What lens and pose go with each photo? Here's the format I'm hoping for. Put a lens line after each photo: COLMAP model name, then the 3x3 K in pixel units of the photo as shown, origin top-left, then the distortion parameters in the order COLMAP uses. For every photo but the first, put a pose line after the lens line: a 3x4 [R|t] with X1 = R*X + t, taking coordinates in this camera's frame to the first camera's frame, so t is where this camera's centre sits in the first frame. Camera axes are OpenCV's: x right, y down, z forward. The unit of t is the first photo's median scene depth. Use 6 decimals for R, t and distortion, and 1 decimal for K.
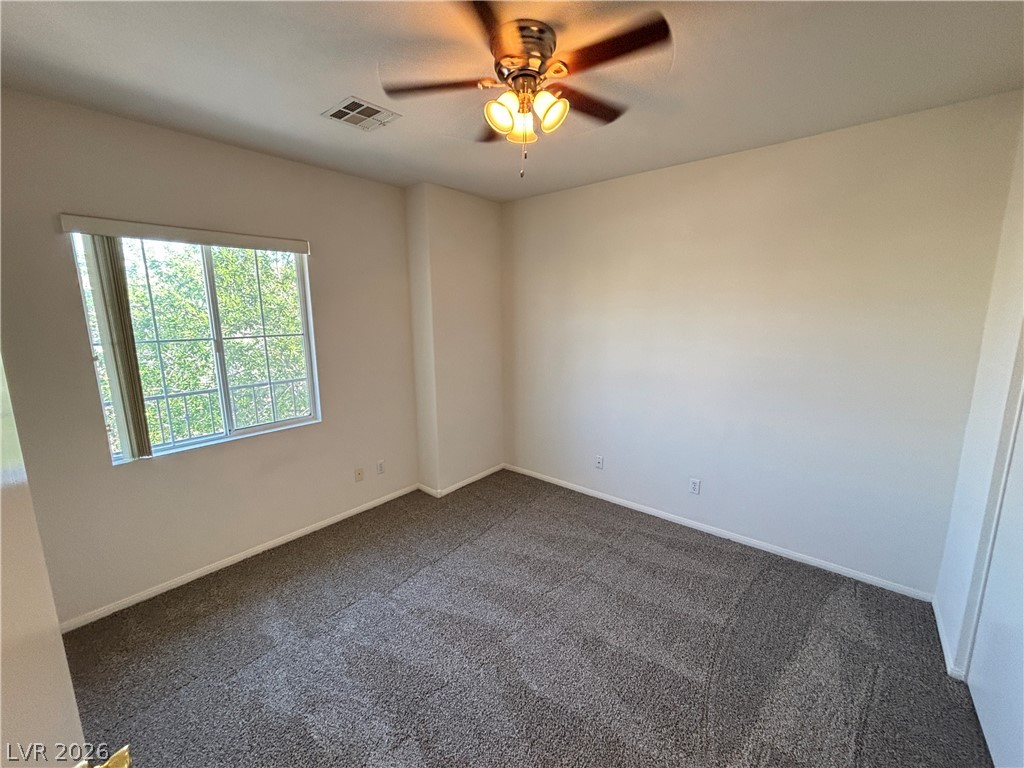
lens RADIAL K [[416.5, 0, 512.0], [0, 416.5, 384.0], [0, 0, 1]] dist [-0.000626, -0.000032]
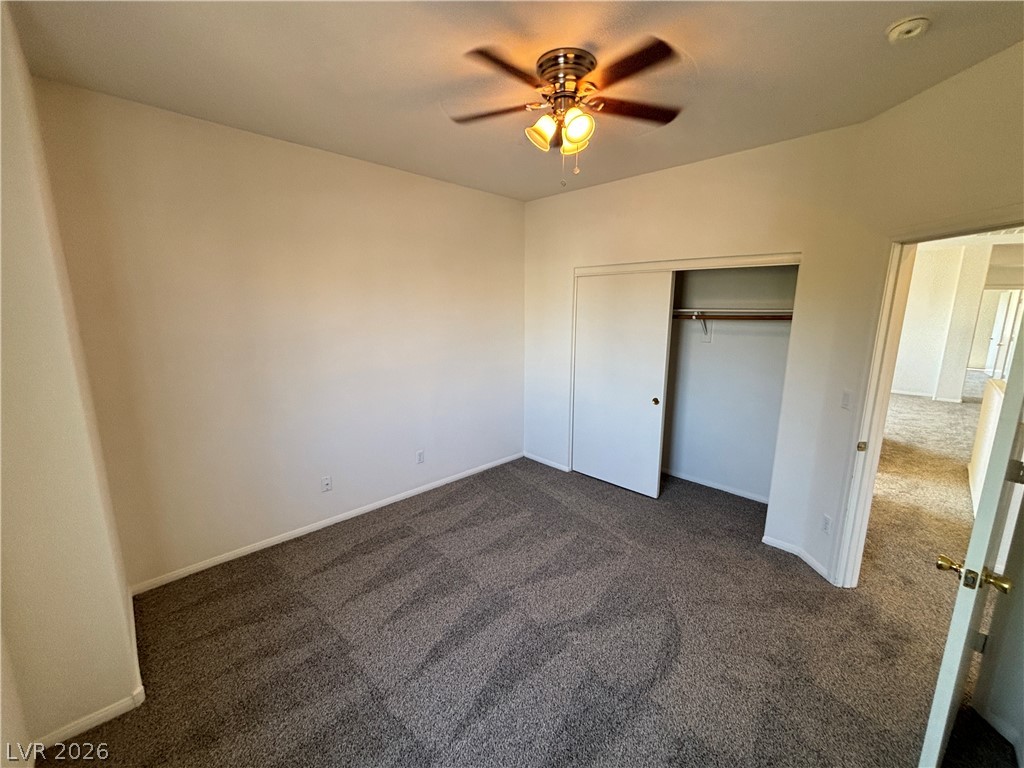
lens RADIAL K [[416.5, 0, 512.0], [0, 416.5, 384.0], [0, 0, 1]] dist [-0.000626, -0.000032]
pose [[0.107958, -0.179251, 0.977862, -0.683108], [0.182045, 0.970544, 0.157811, -0.091848], [-0.977346, 0.160978, 0.137410, 0.621951]]
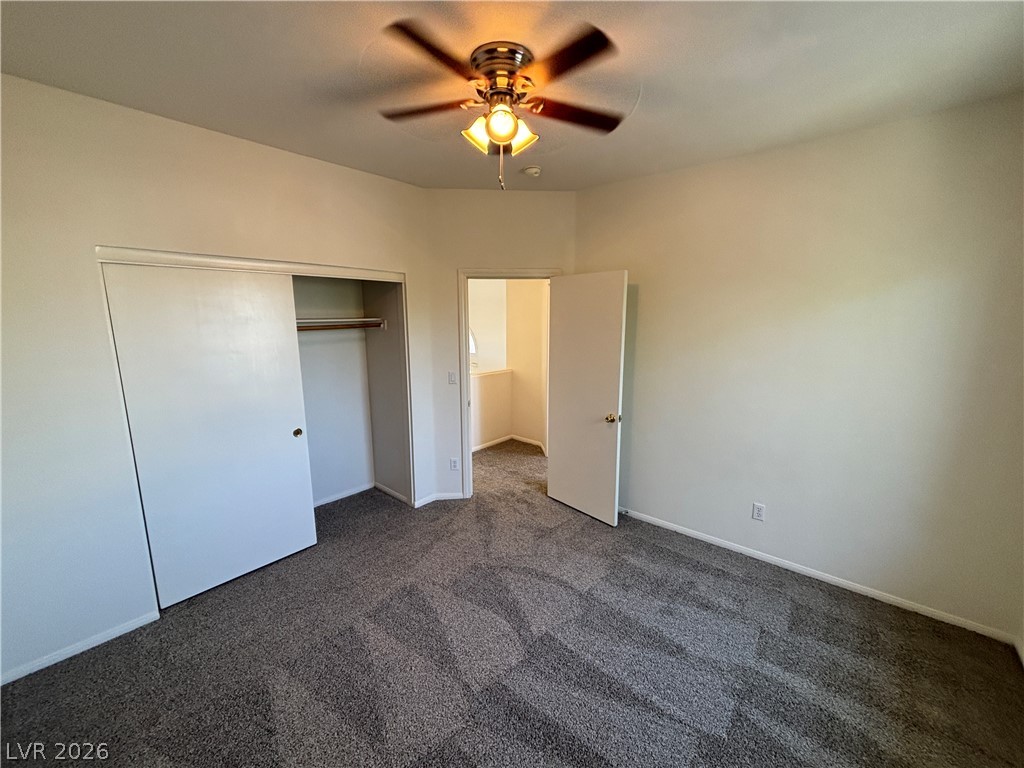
lens RADIAL K [[416.5, 0, 512.0], [0, 416.5, 384.0], [0, 0, 1]] dist [-0.000626, -0.000032]
pose [[-0.999489, 0.006607, 0.031276, -0.010223], [0.017299, 0.934547, 0.355418, -0.226875], [-0.026881, 0.355778, -0.934184, 1.253428]]
